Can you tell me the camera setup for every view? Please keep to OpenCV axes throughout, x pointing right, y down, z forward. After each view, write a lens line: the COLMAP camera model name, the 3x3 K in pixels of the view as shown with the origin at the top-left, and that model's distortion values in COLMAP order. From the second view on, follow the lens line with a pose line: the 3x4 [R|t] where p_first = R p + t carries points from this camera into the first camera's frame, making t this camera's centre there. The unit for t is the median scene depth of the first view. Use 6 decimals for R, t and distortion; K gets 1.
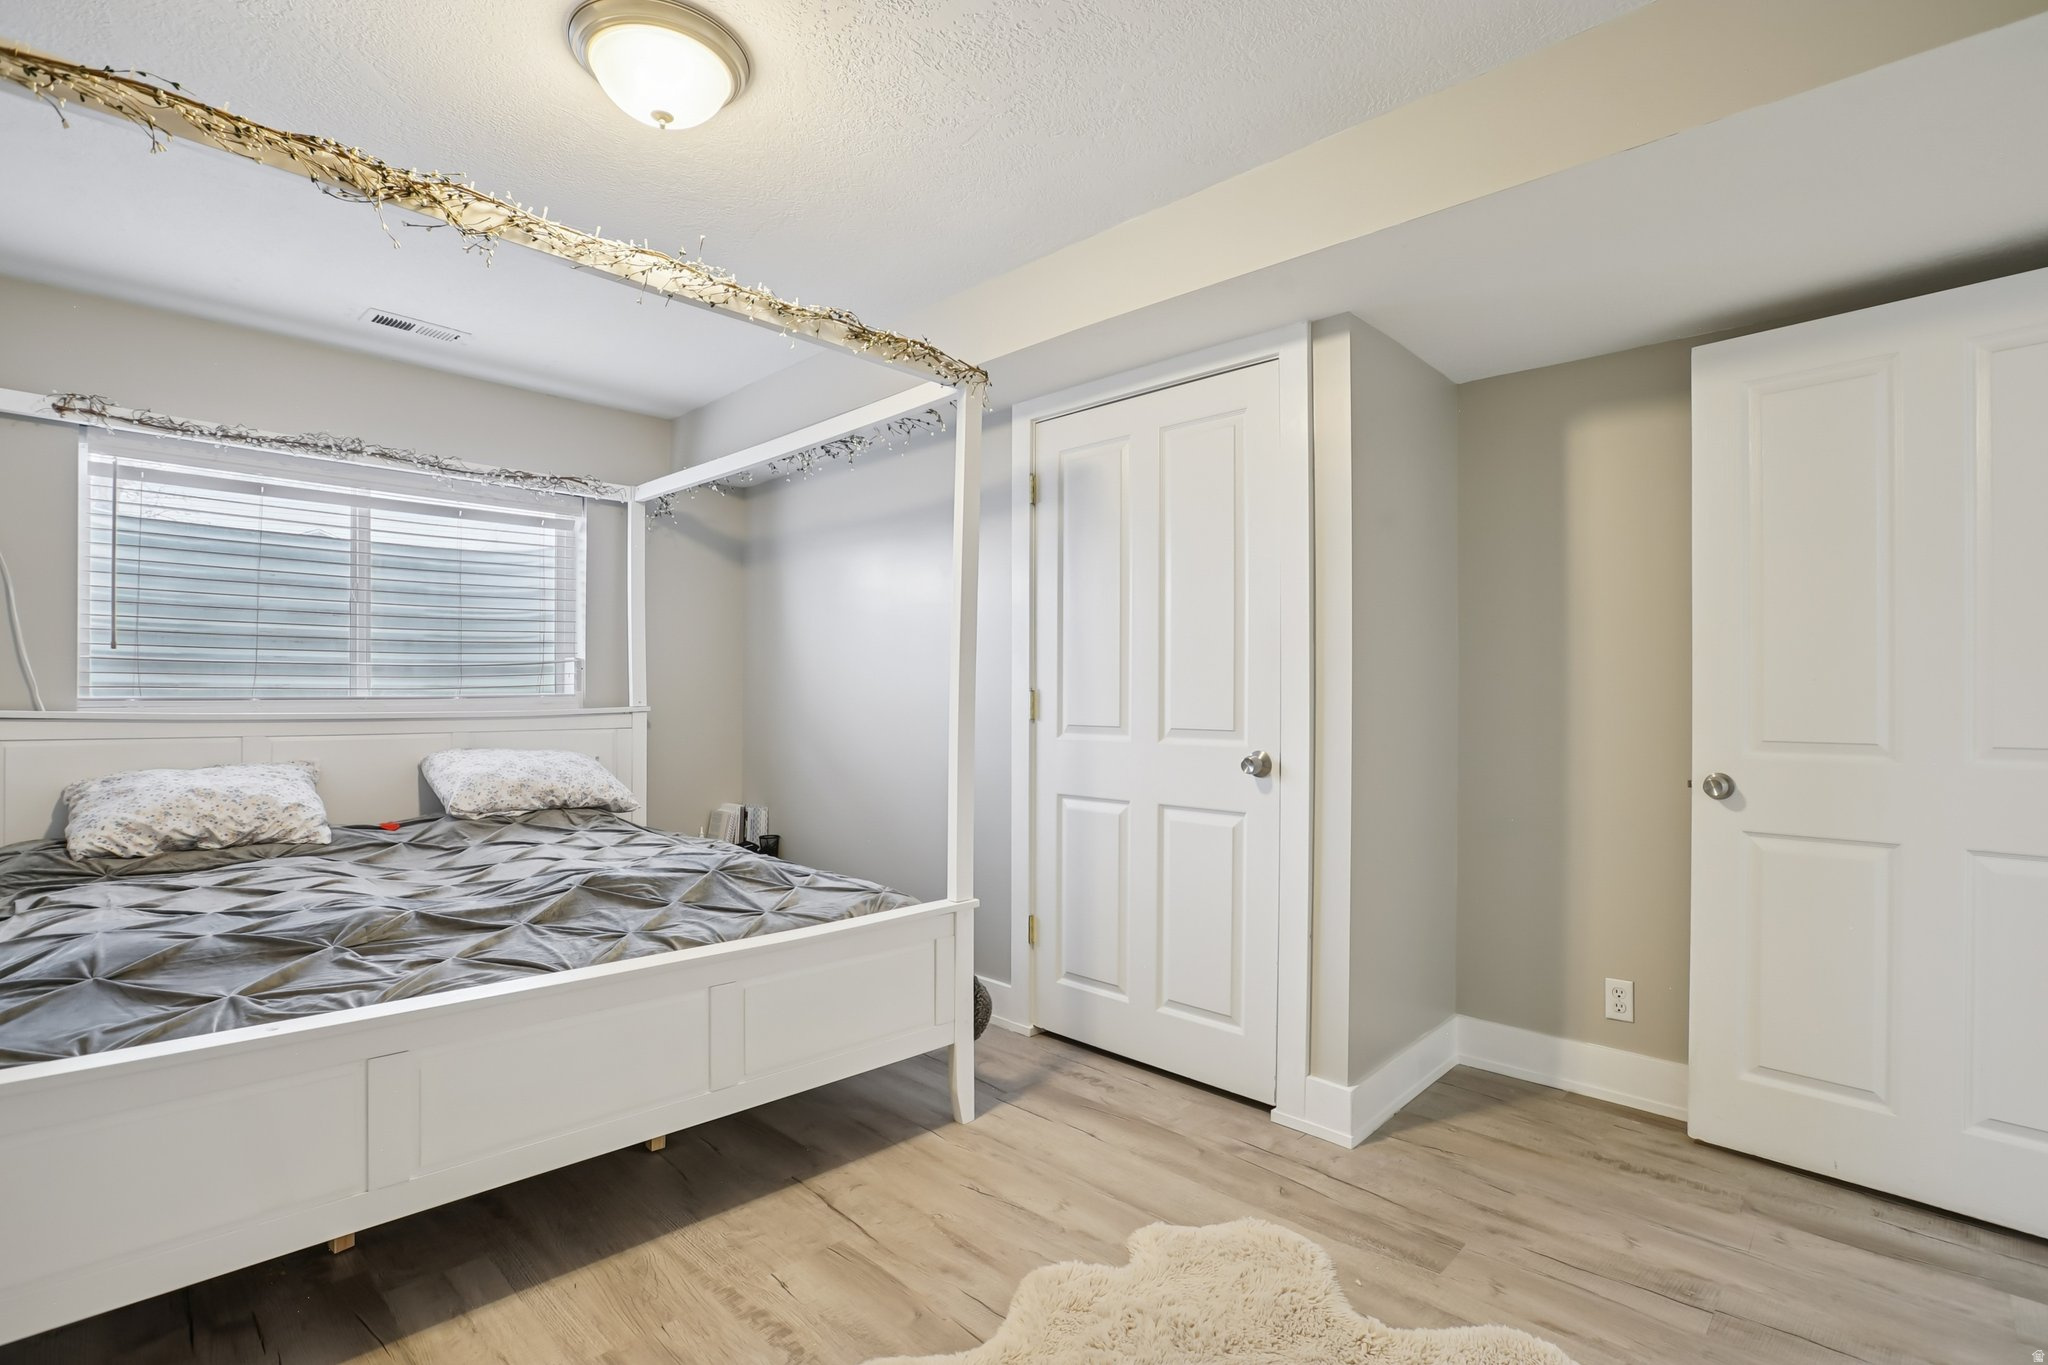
lens RADIAL K [[938.8, 0, 1026.3], [0, 938.8, 689.9], [0, 0, 1]] dist [-0.041182, 0.008847]
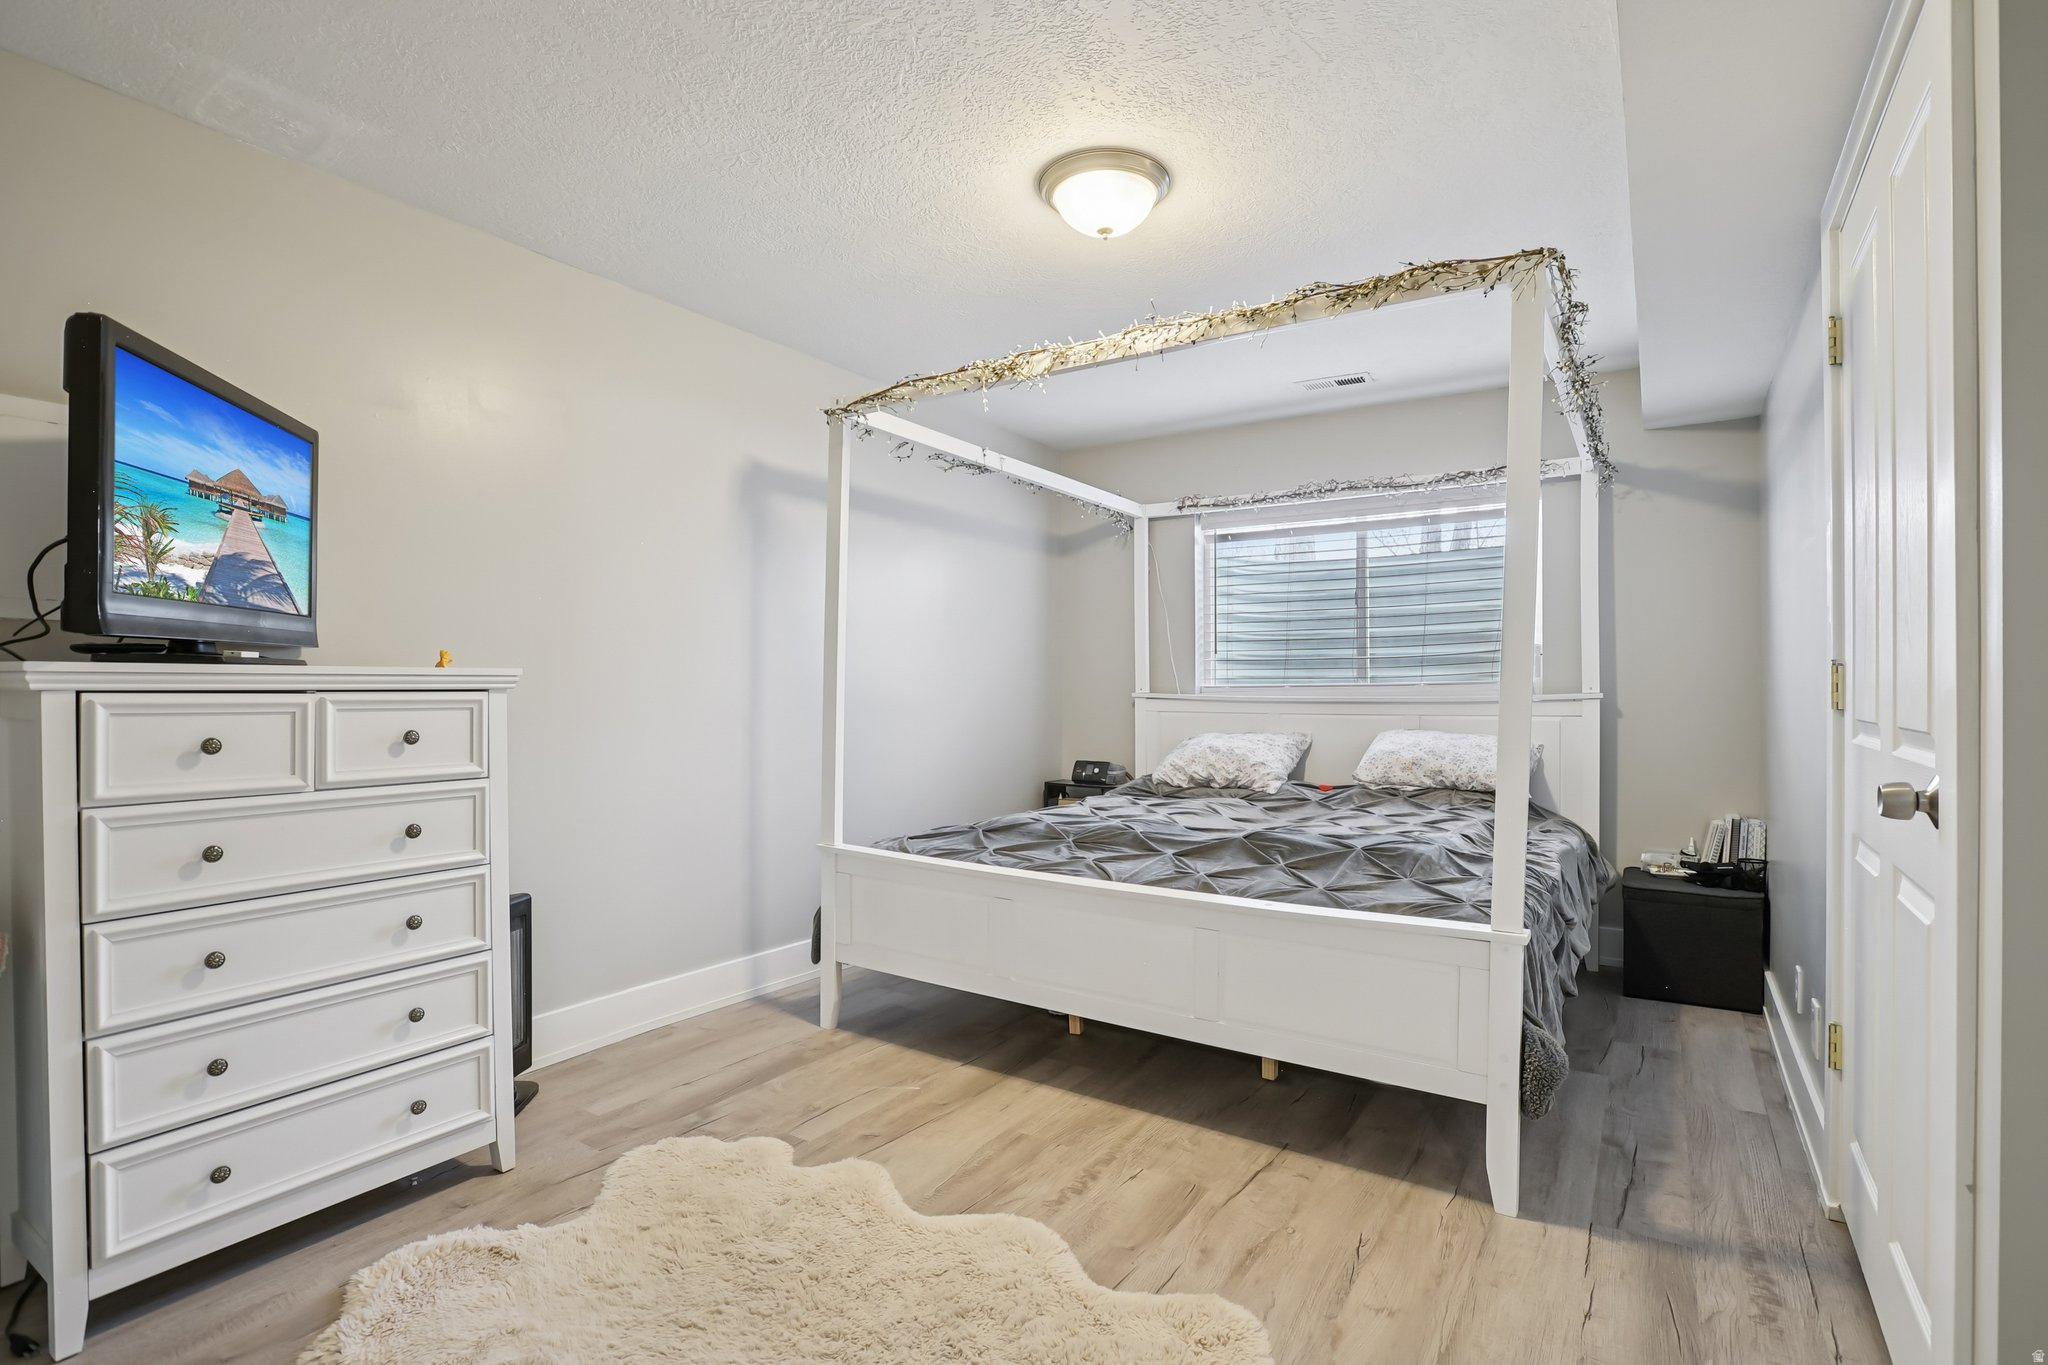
lens RADIAL K [[1027.5, 0, 1119.3], [0, 1027.5, 684.0], [0, 0, 1]] dist [-0.014237, 0.001937]
pose [[0.219762, -0.010154, -0.975501, 0.701031], [0.008842, 0.999925, -0.008416, 0.019442], [0.975513, -0.006776, 0.219836, 0.485850]]
